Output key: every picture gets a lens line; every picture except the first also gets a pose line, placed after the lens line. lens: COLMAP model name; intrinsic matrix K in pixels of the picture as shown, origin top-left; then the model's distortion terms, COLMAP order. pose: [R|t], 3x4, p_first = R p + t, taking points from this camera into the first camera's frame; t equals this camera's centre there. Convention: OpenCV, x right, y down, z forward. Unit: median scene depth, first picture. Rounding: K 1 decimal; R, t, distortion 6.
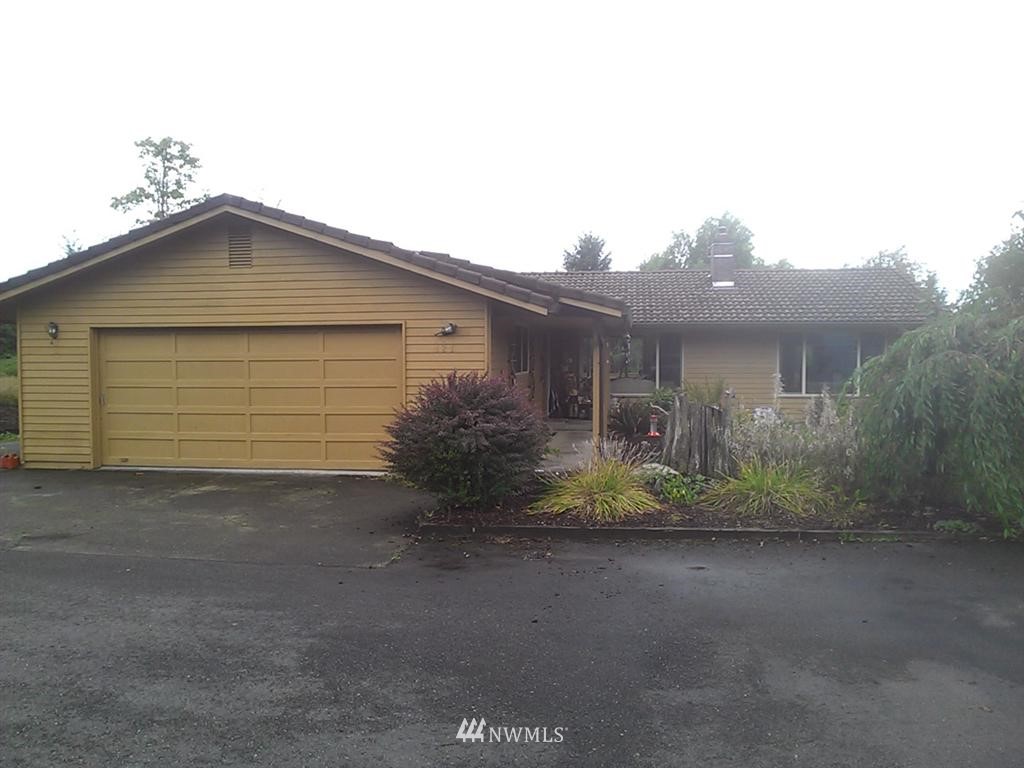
lens RADIAL K [[881.5, 0, 512.0], [0, 881.5, 384.0], [0, 0, 1]] dist [-0.002429, 0.005299]
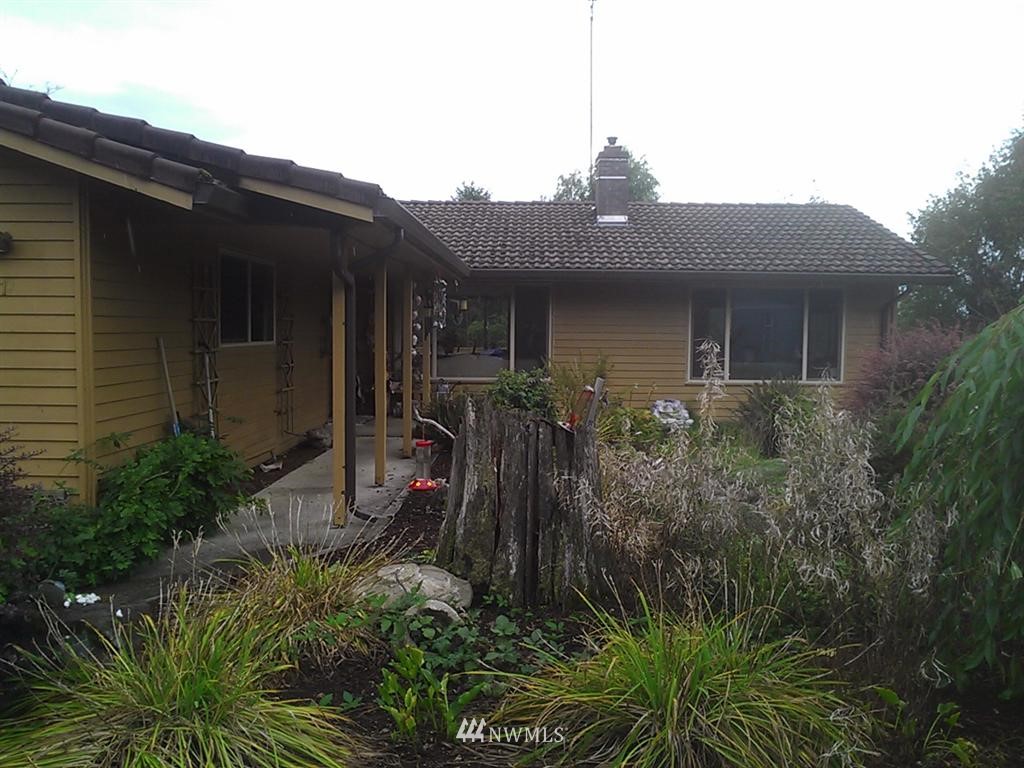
lens RADIAL K [[881.5, 0, 512.0], [0, 881.5, 384.0], [0, 0, 1]] dist [-0.002429, 0.005299]
pose [[0.994456, 0.003358, 0.105104, 0.099229], [-0.006240, 0.999613, 0.027106, -0.002716], [-0.104972, -0.027612, 0.994092, 0.354282]]
